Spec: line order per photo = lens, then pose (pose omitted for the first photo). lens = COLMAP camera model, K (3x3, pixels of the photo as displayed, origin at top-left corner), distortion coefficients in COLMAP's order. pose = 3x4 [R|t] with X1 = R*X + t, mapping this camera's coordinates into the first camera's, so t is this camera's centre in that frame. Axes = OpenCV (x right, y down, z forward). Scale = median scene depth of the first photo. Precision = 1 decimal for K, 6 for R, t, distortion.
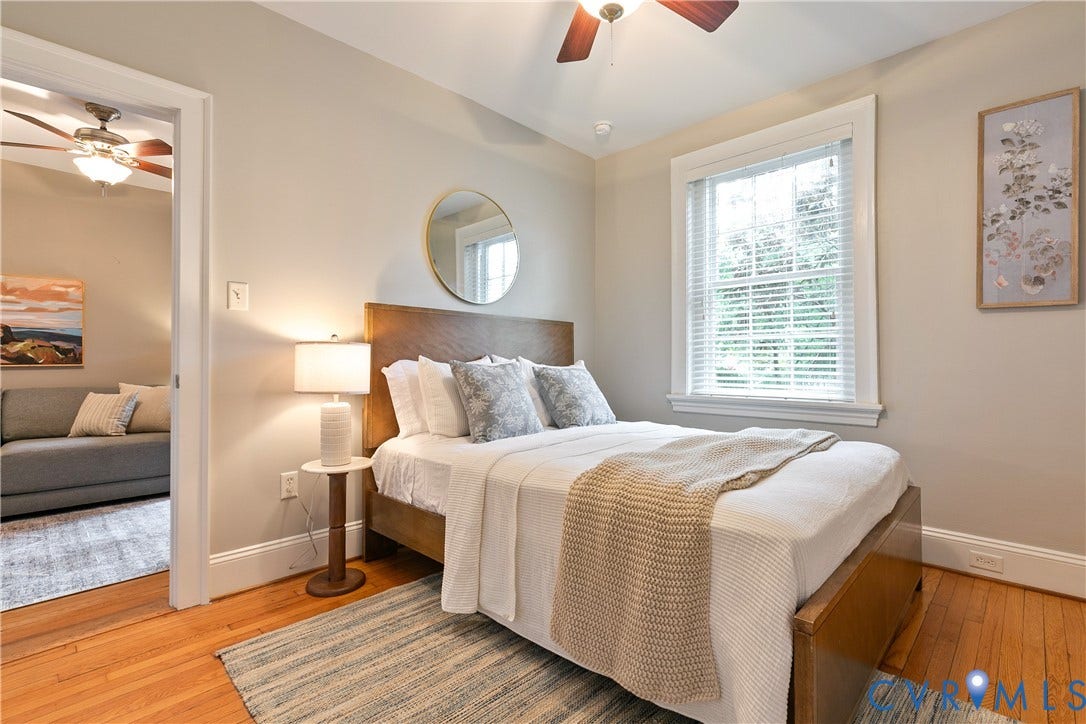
lens RADIAL K [[502.2, 0, 551.0], [0, 502.2, 357.9], [0, 0, 1]] dist [0.009395, -0.003730]
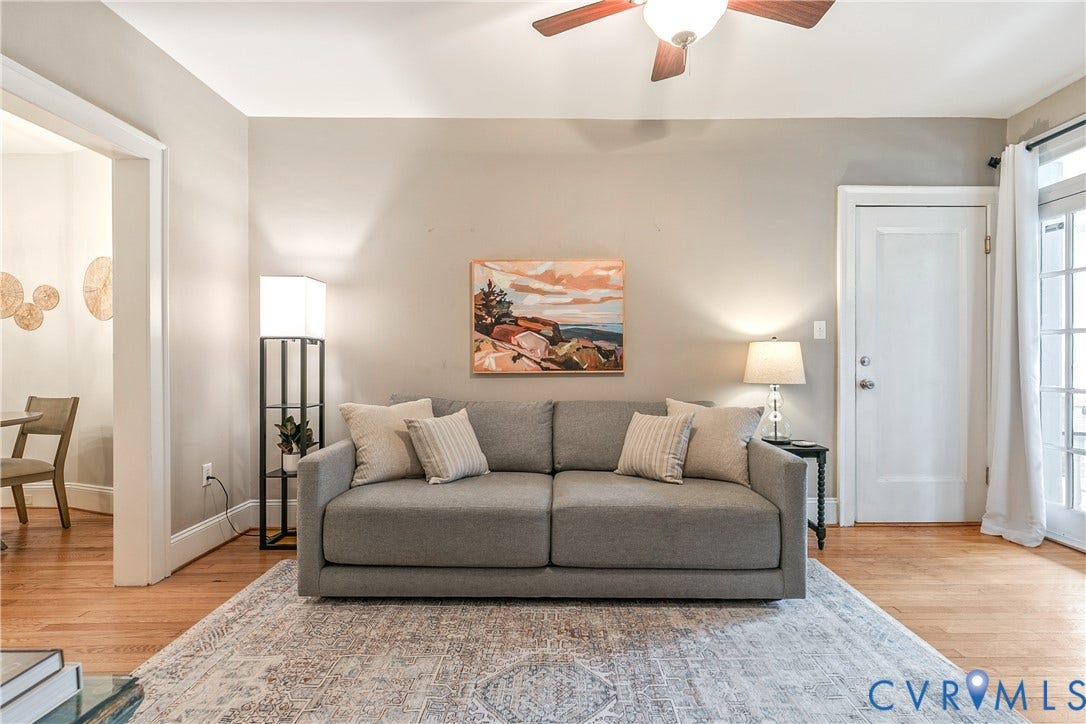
lens RADIAL K [[520.5, 0, 558.1], [0, 520.5, 362.7], [0, 0, 1]] dist [0.001395, -0.000932]
pose [[0.697568, 0.006748, -0.716487, -0.479359], [0.005700, 0.999872, 0.014966, -0.012204], [0.716496, -0.014524, 0.697440, 0.422679]]
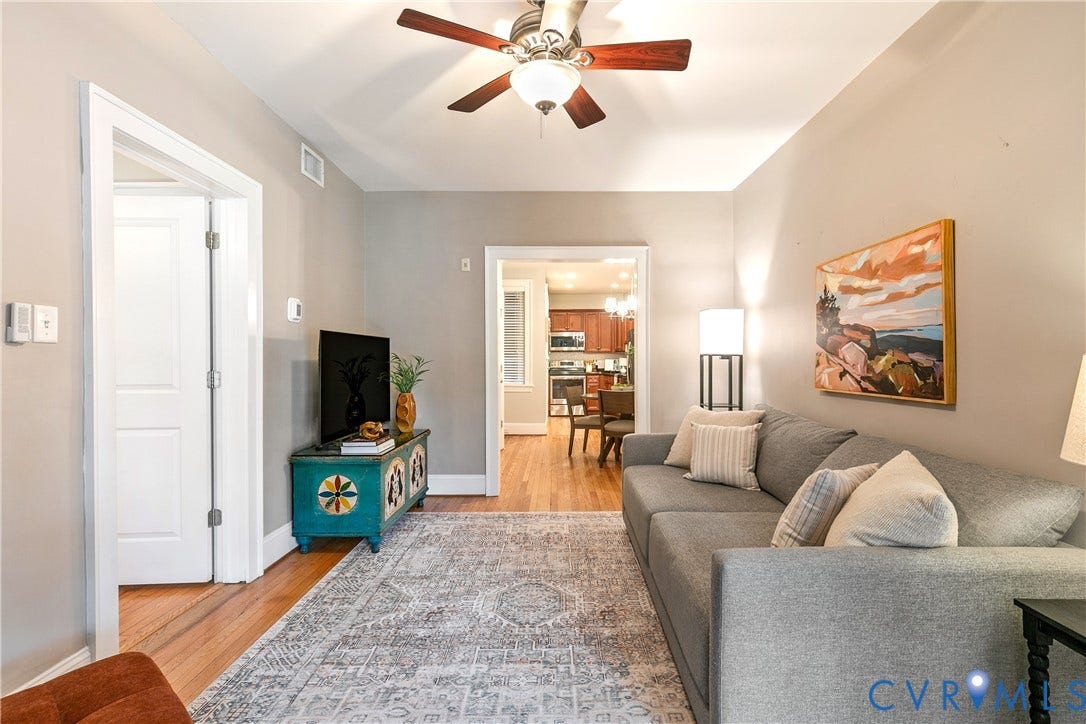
lens RADIAL K [[502.2, 0, 557.7], [0, 502.2, 359.1], [0, 0, 1]] dist [0.009395, -0.003730]
pose [[-0.715362, 0.008315, -0.698705, -0.383353], [0.014866, 0.999884, -0.003321, -0.032183], [0.698596, -0.012762, -0.715402, 1.187852]]
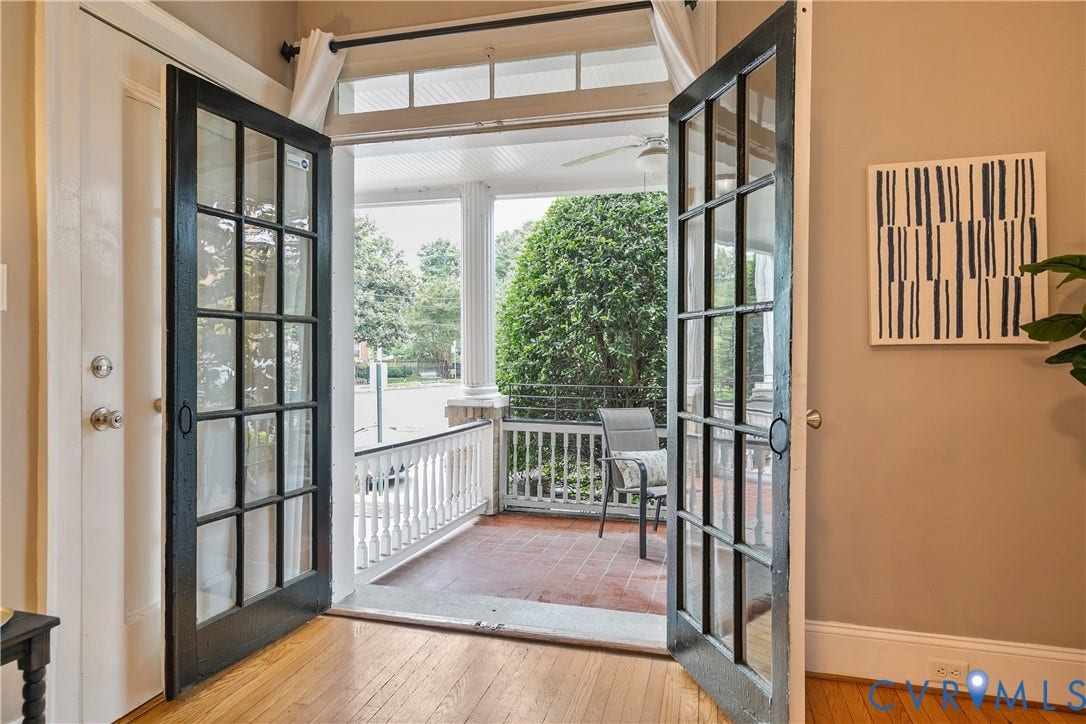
lens RADIAL K [[639.2, 0, 542.6], [0, 639.2, 362.5], [0, 0, 1]] dist [-0.000681, -0.000454]
pose [[0.873824, 0.001712, 0.486239, -0.688818], [-0.011701, 0.999778, 0.017508, -0.013875], [-0.486101, -0.020988, 0.873651, 0.824954]]
